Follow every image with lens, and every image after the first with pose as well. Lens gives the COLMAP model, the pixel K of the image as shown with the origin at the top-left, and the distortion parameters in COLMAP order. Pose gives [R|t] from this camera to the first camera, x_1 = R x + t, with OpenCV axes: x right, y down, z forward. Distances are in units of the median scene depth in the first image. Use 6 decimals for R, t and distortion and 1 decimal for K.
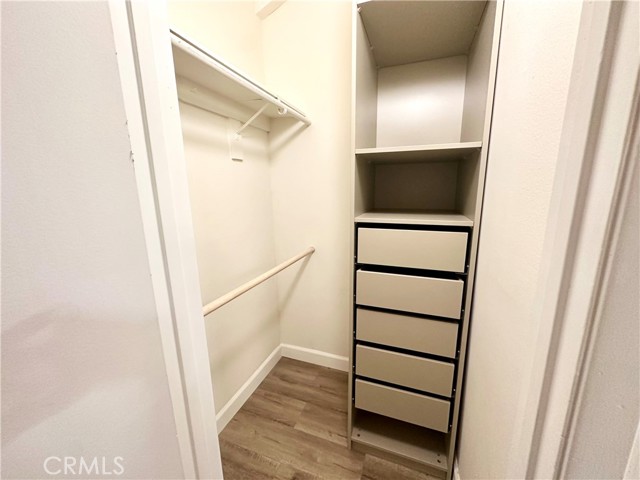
lens RADIAL K [[255.0, 0, 320.3], [0, 255.0, 242.7], [0, 0, 1]] dist [-0.000989, 0.000370]
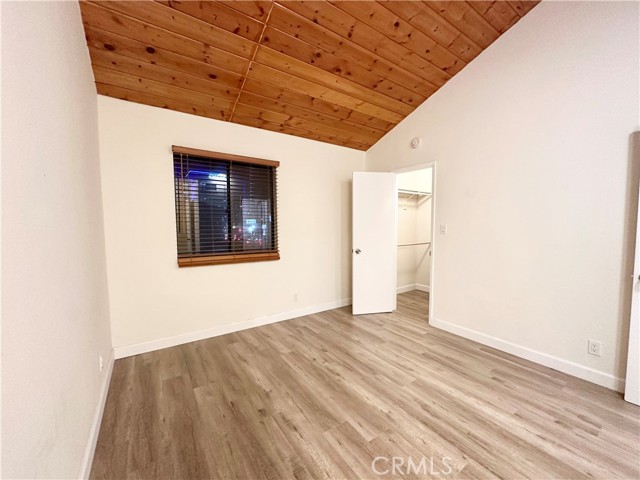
lens RADIAL K [[255.0, 0, 319.5], [0, 255.0, 239.3], [0, 0, 1]] dist [-0.000989, 0.000370]
pose [[0.824629, 0.056635, -0.562832, 0.456156], [-0.124706, 0.988697, -0.083224, 0.329366], [0.551757, 0.138818, 0.822371, -1.627621]]
